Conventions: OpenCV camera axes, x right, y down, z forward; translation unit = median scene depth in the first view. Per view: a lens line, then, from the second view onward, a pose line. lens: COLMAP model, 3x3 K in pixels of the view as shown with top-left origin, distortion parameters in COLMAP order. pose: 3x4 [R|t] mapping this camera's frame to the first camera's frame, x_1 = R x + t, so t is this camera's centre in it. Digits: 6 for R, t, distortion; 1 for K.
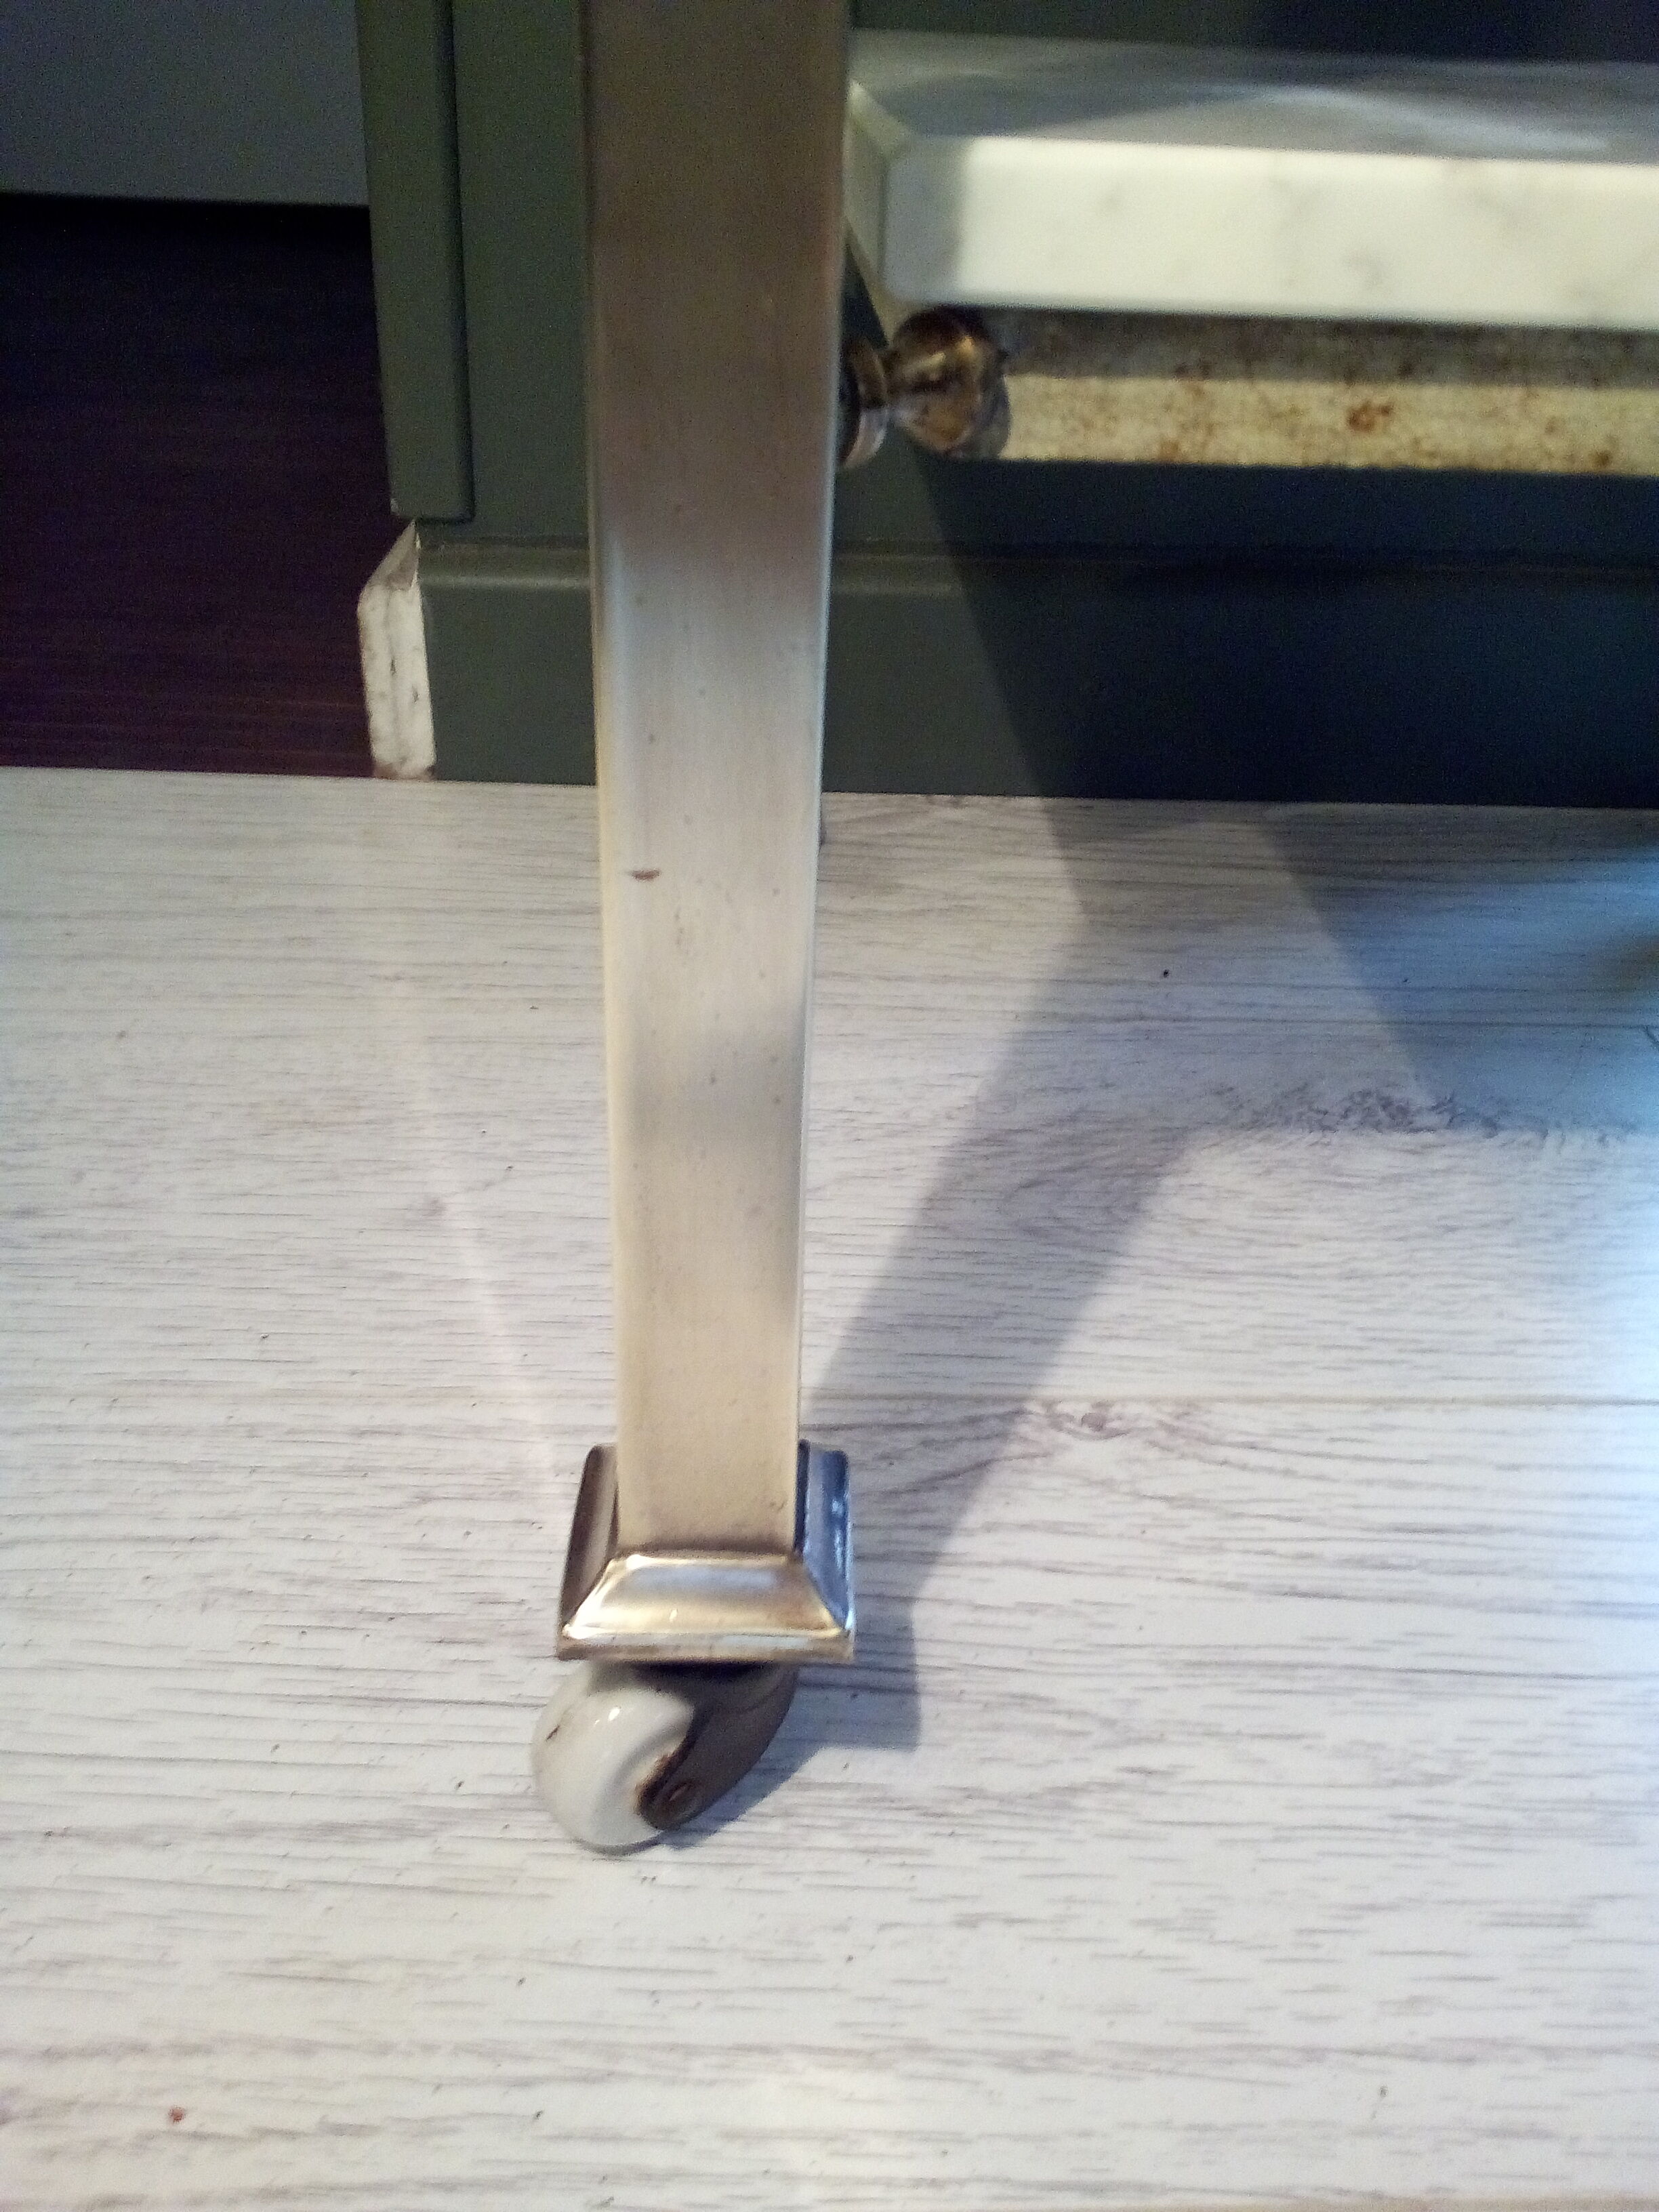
lens RADIAL K [[1846.6, 0, 838.6], [0, 1846.6, 1069.5], [0, 0, 1]] dist [0.067195, -0.145656]
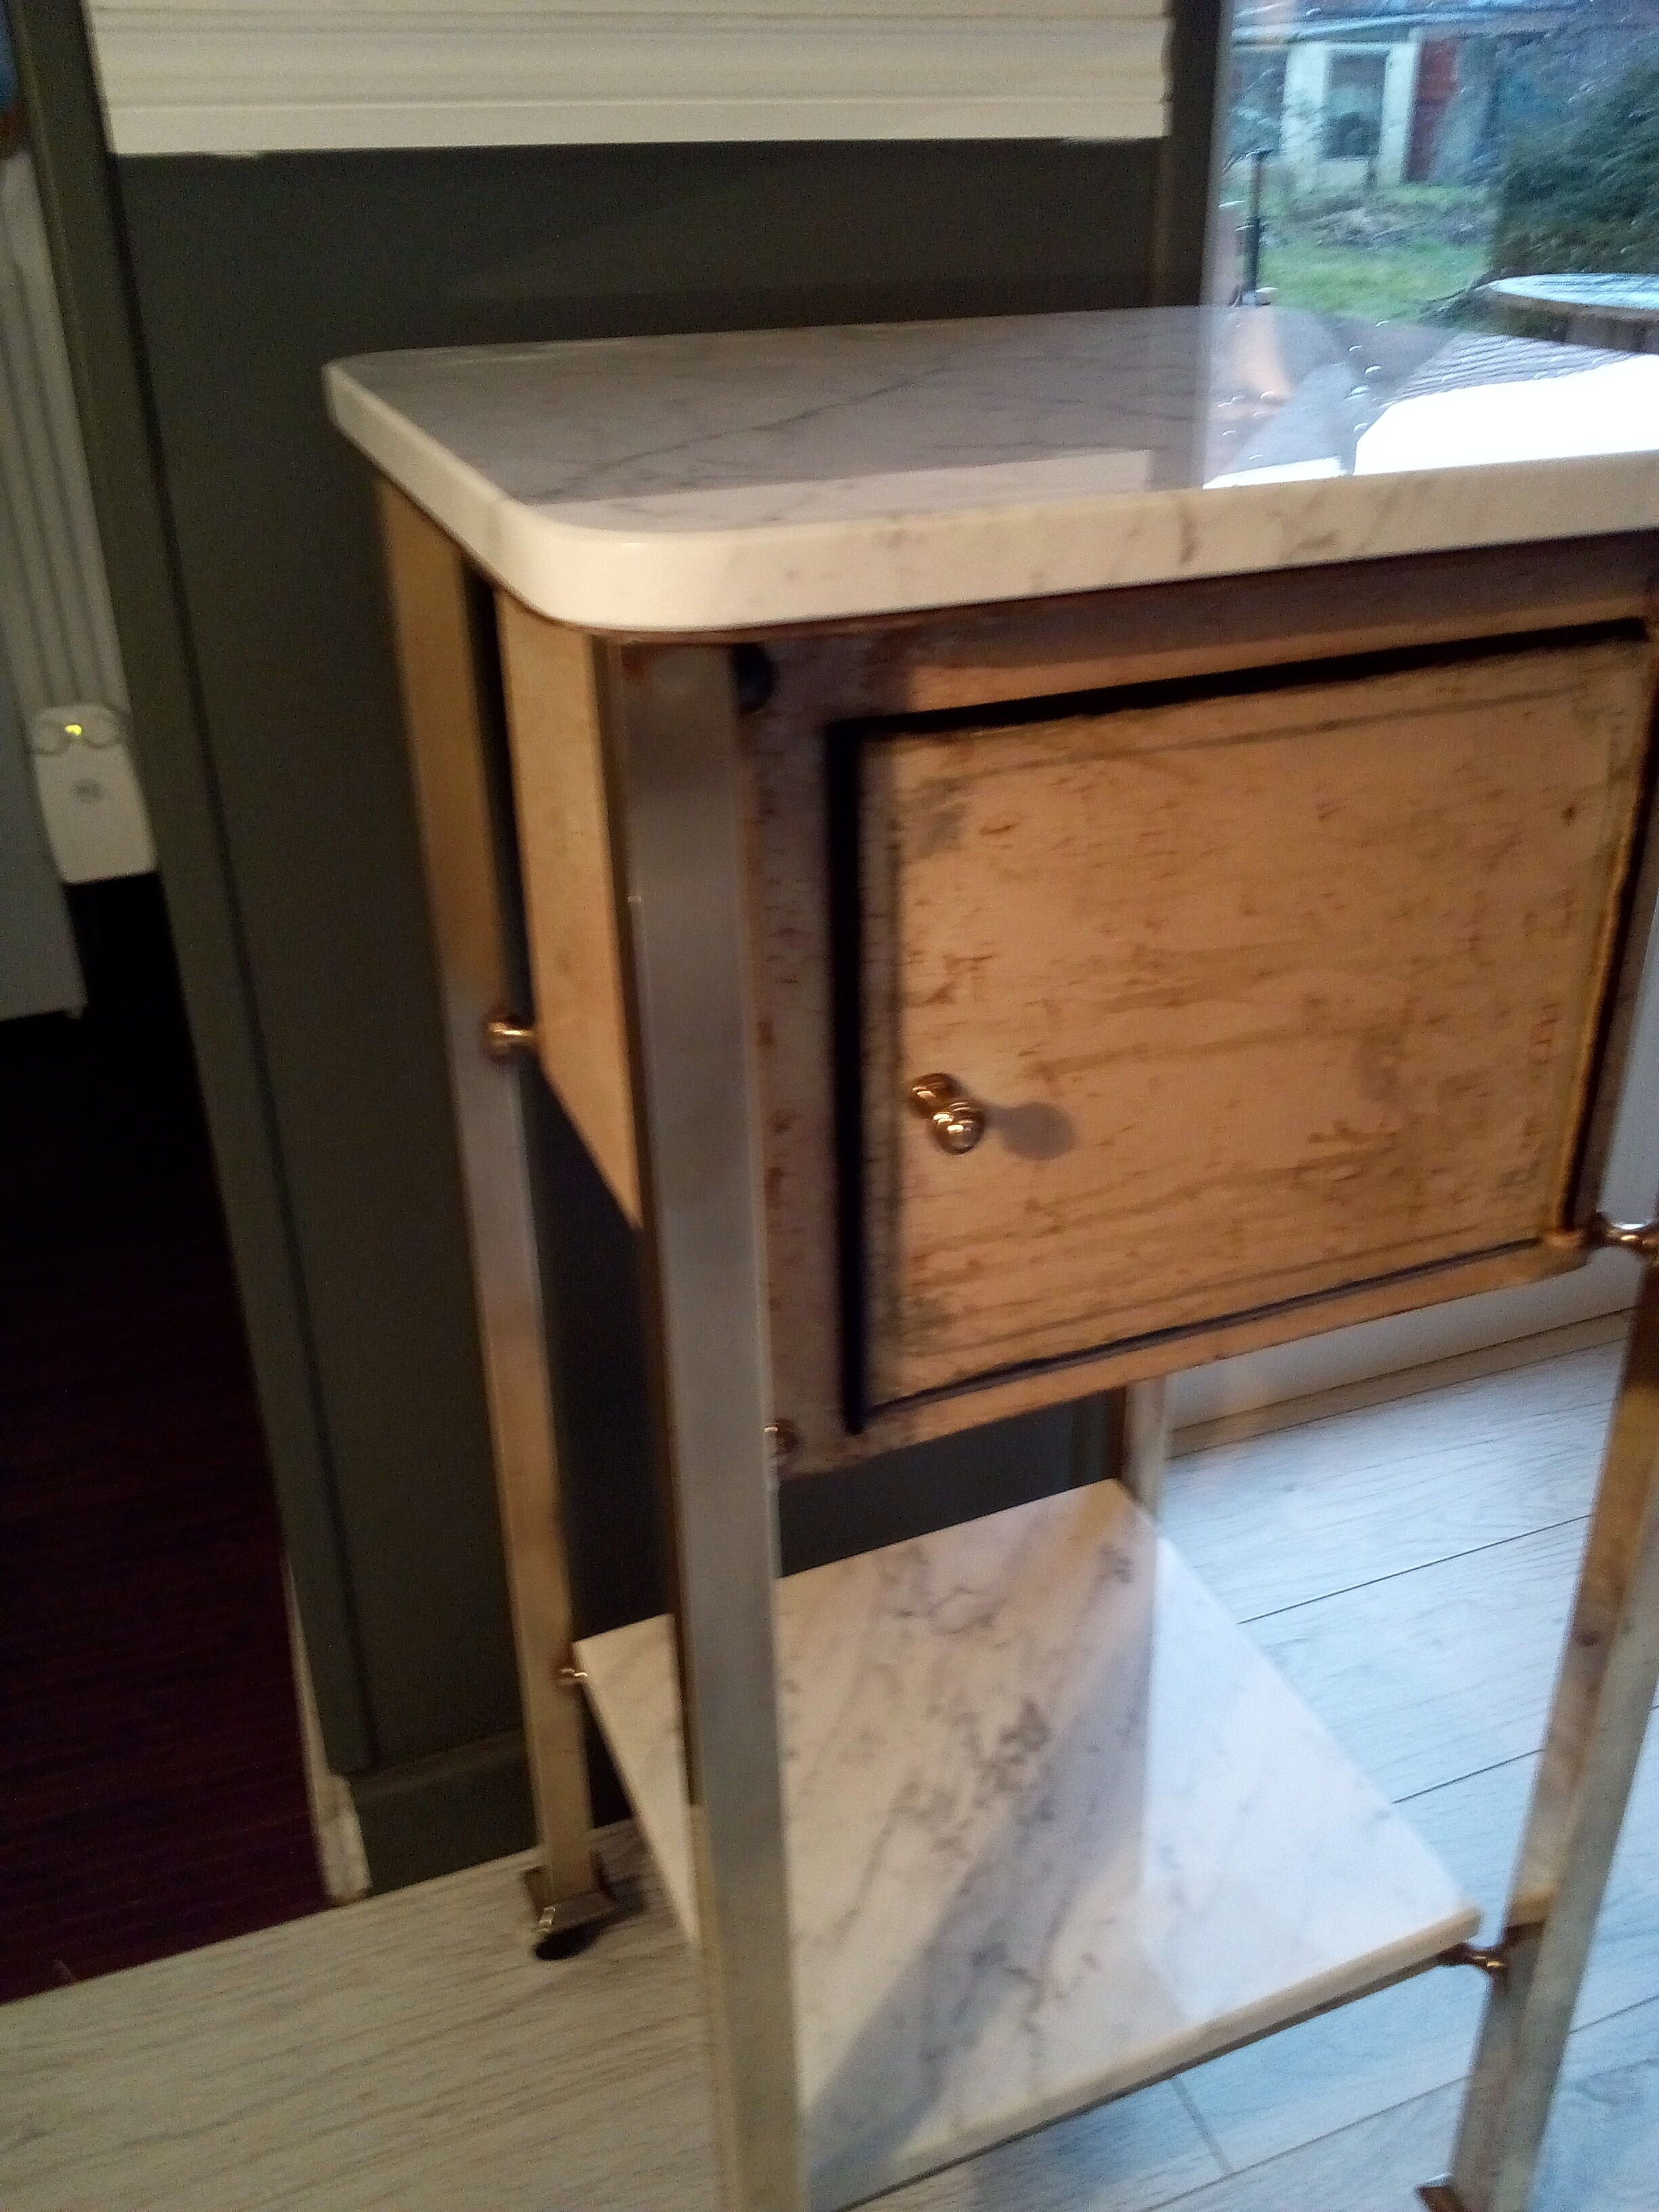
lens RADIAL K [[1846.6, 0, 838.6], [0, 1846.6, 1069.5], [0, 0, 1]] dist [0.067195, -0.145656]
pose [[0.942475, -0.180206, 0.281542, -0.308854], [0.197756, 0.979627, -0.034973, -1.439150], [-0.269504, 0.088638, 0.958911, -1.459981]]
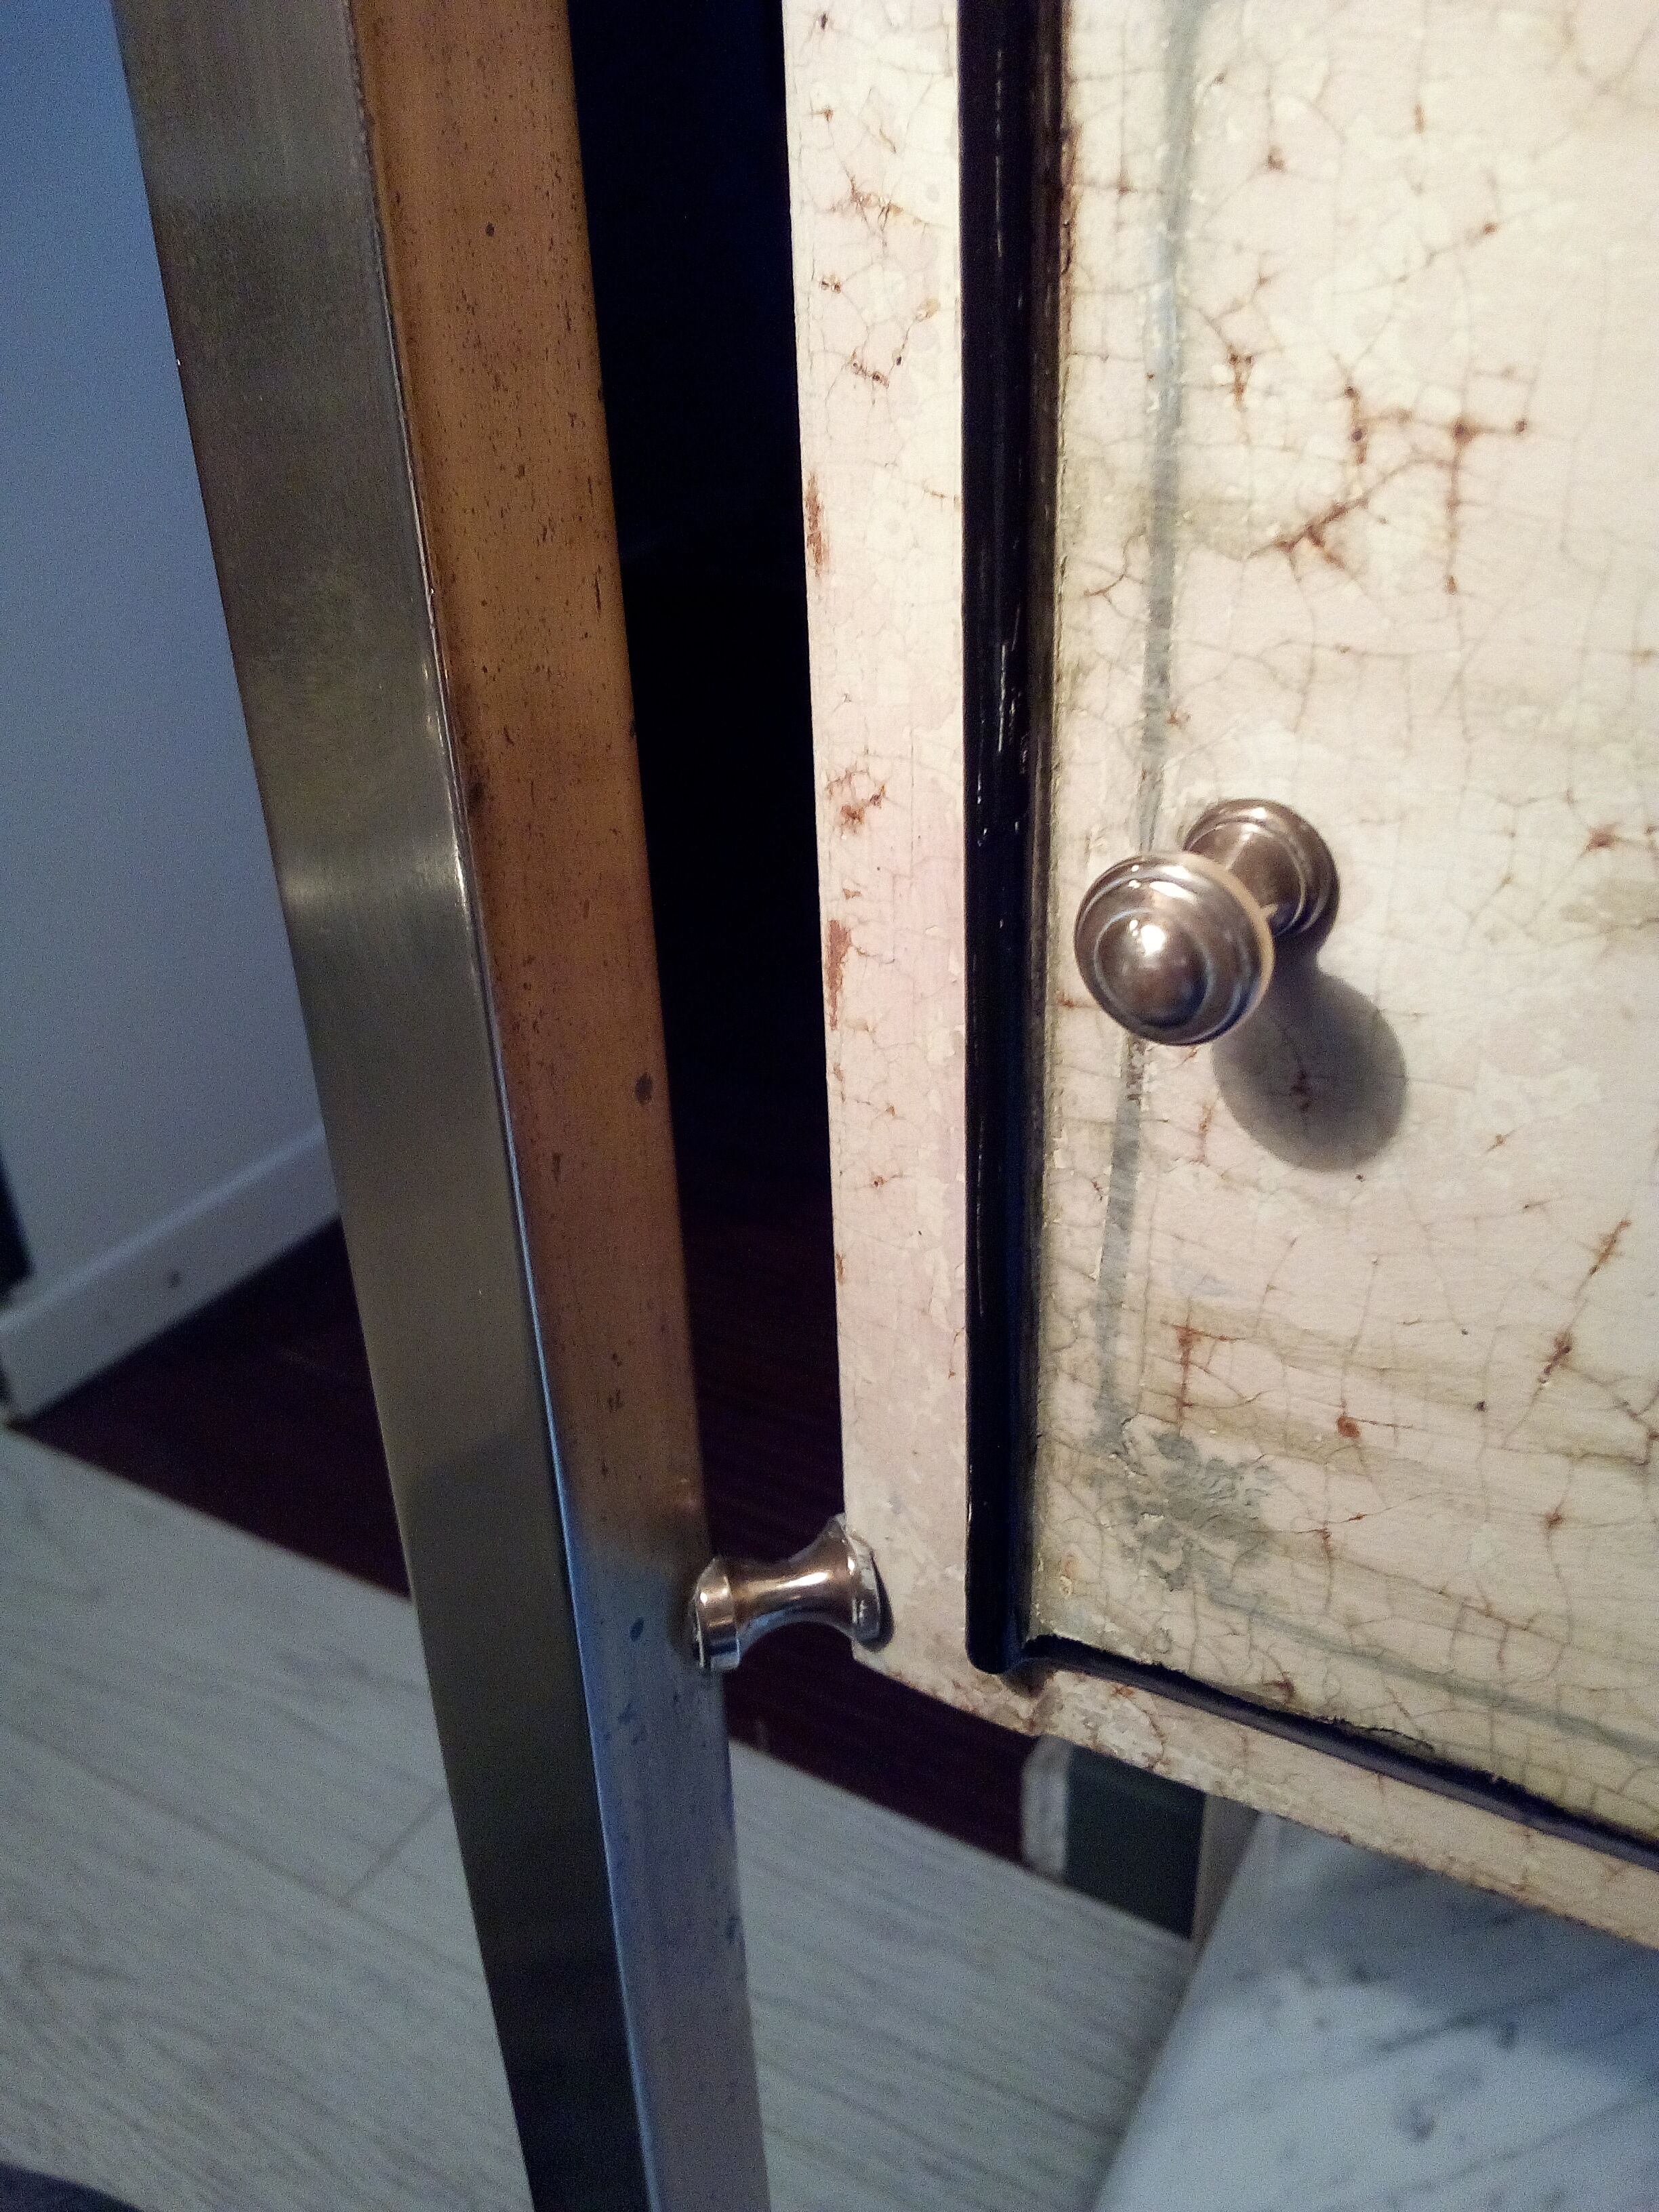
lens RADIAL K [[1855.4, 0, 867.4], [0, 1855.4, 1065.4], [0, 0, 1]] dist [0.066551, -0.123558]
pose [[0.857167, 0.198055, -0.475436, 0.348777], [-0.215811, 0.976276, 0.017607, -1.391520], [0.467644, 0.087512, 0.879574, -0.499042]]
